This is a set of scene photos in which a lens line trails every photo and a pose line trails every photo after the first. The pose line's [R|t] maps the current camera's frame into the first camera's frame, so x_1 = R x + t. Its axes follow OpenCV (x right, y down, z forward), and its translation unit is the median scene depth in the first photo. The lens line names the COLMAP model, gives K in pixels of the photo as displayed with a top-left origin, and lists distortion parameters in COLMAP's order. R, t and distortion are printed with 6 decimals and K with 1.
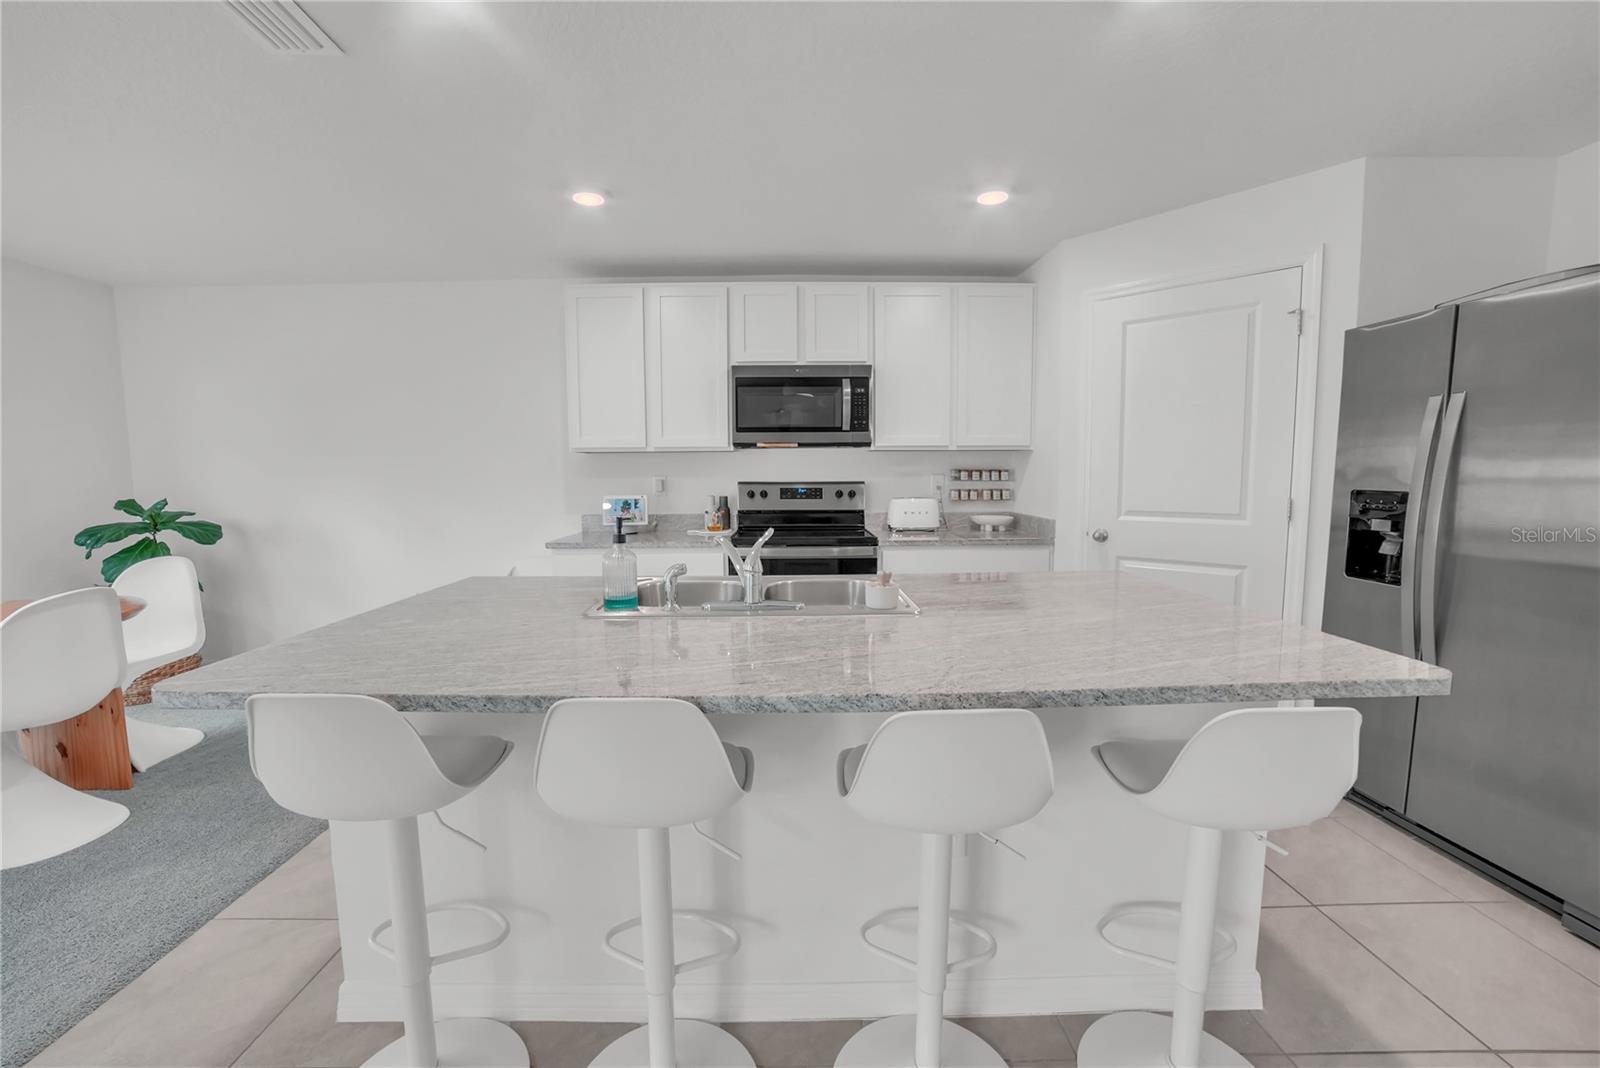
lens RADIAL K [[643.6, 0, 800.0], [0, 643.6, 534.0], [0, 0, 1]] dist [-0.058536, 0.020904]
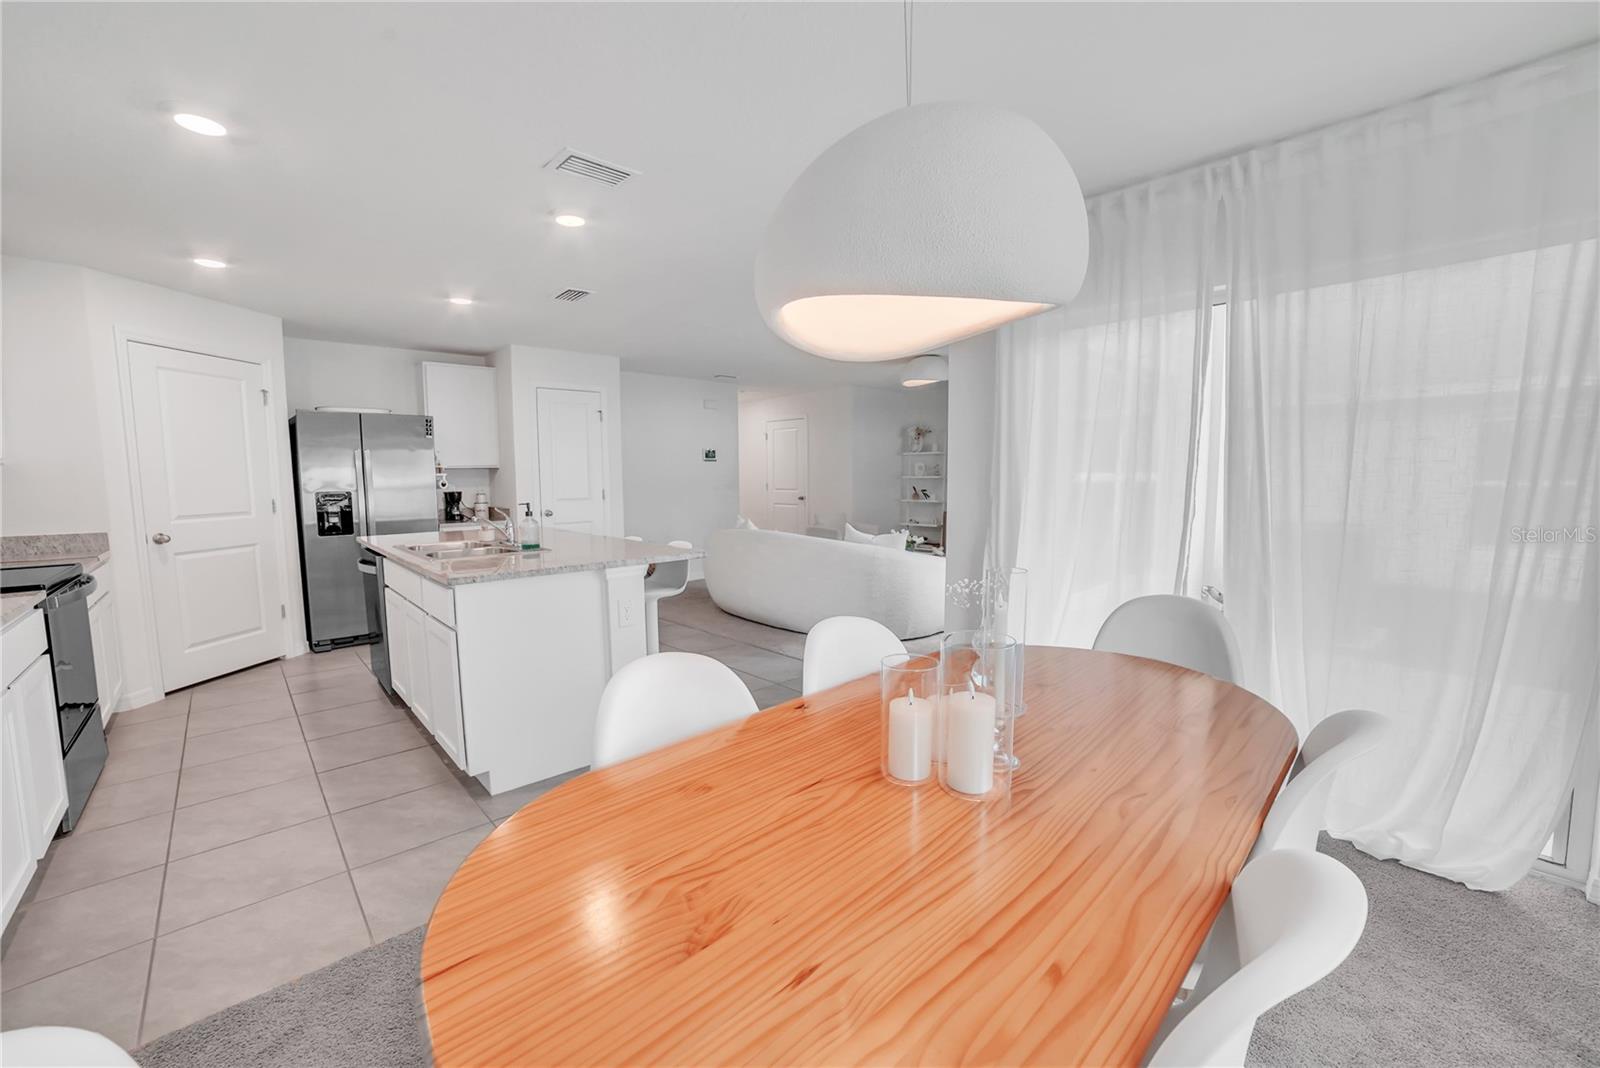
lens RADIAL K [[643.6, 0, 800.0], [0, 643.6, 534.0], [0, 0, 1]] dist [-0.058536, 0.020904]
pose [[-0.671312, -0.054011, 0.739205, -1.028896], [0.087194, 0.984661, 0.151131, -0.068069], [-0.736029, 0.165910, -0.656305, 0.764147]]
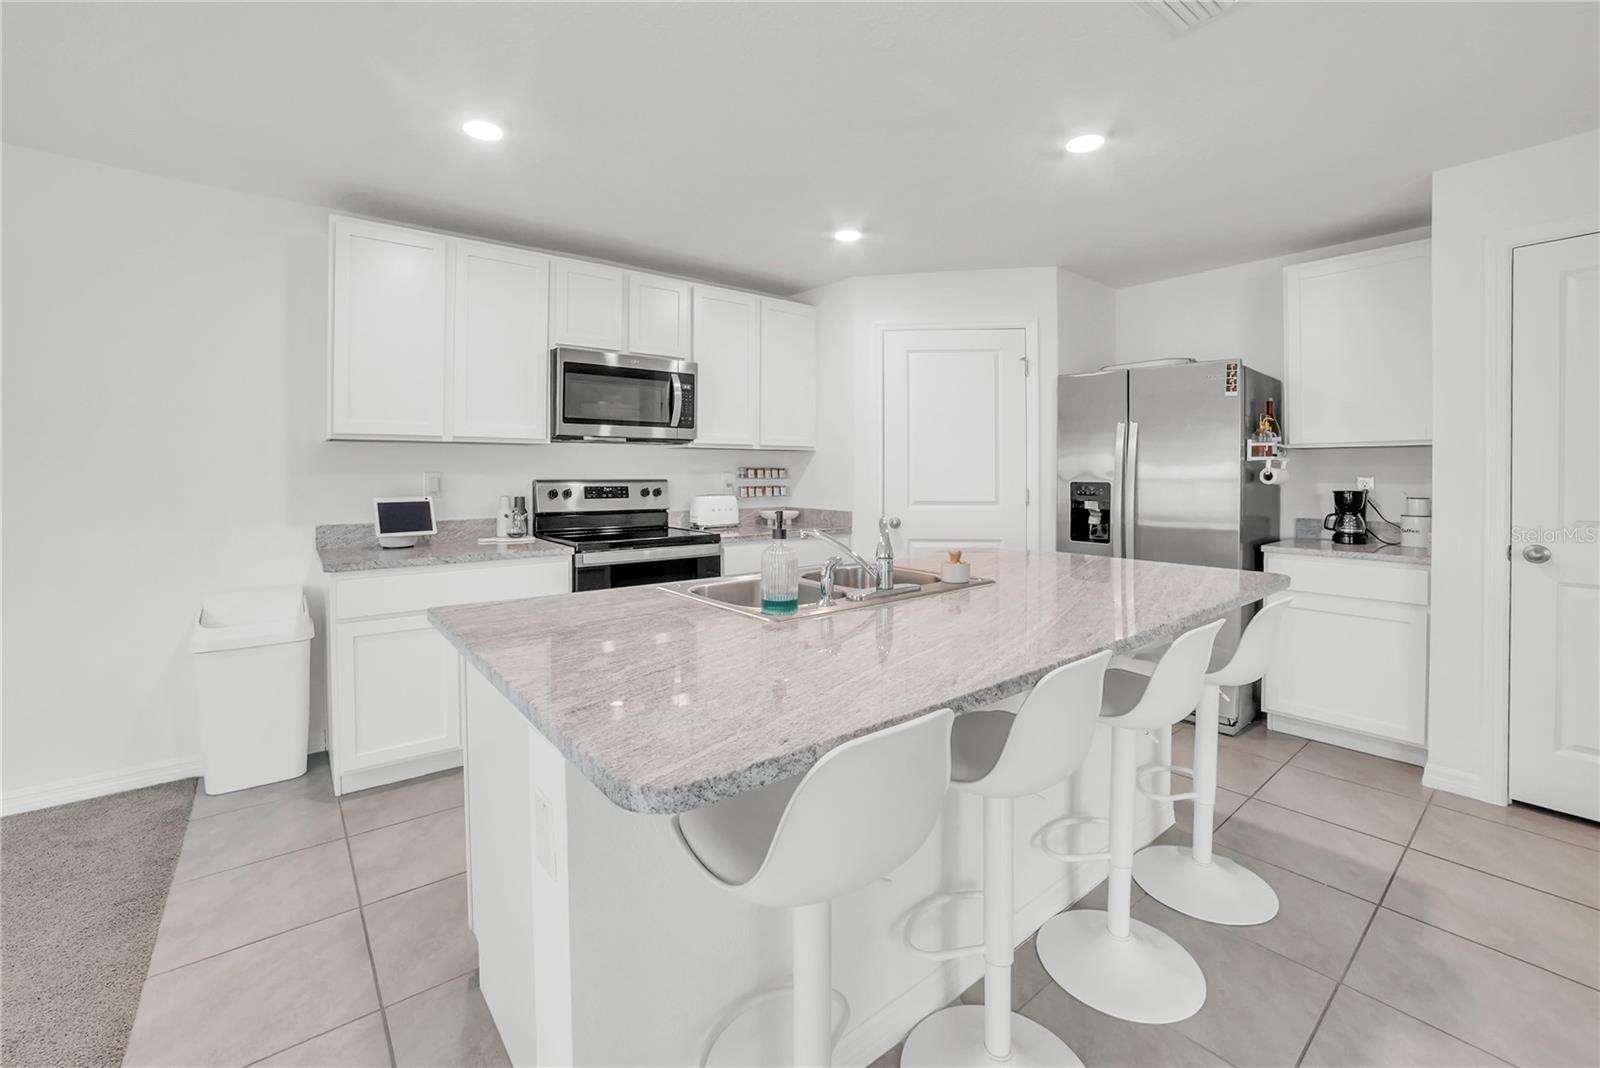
lens RADIAL K [[666.8, 0, 790.2], [0, 666.8, 476.1], [0, 0, 1]] dist [-0.042573, 0.000146]
pose [[0.794834, 0.002077, 0.606823, -0.388943], [0.053211, 0.995904, -0.073106, -0.003074], [-0.604489, 0.090397, 0.791468, 0.096512]]
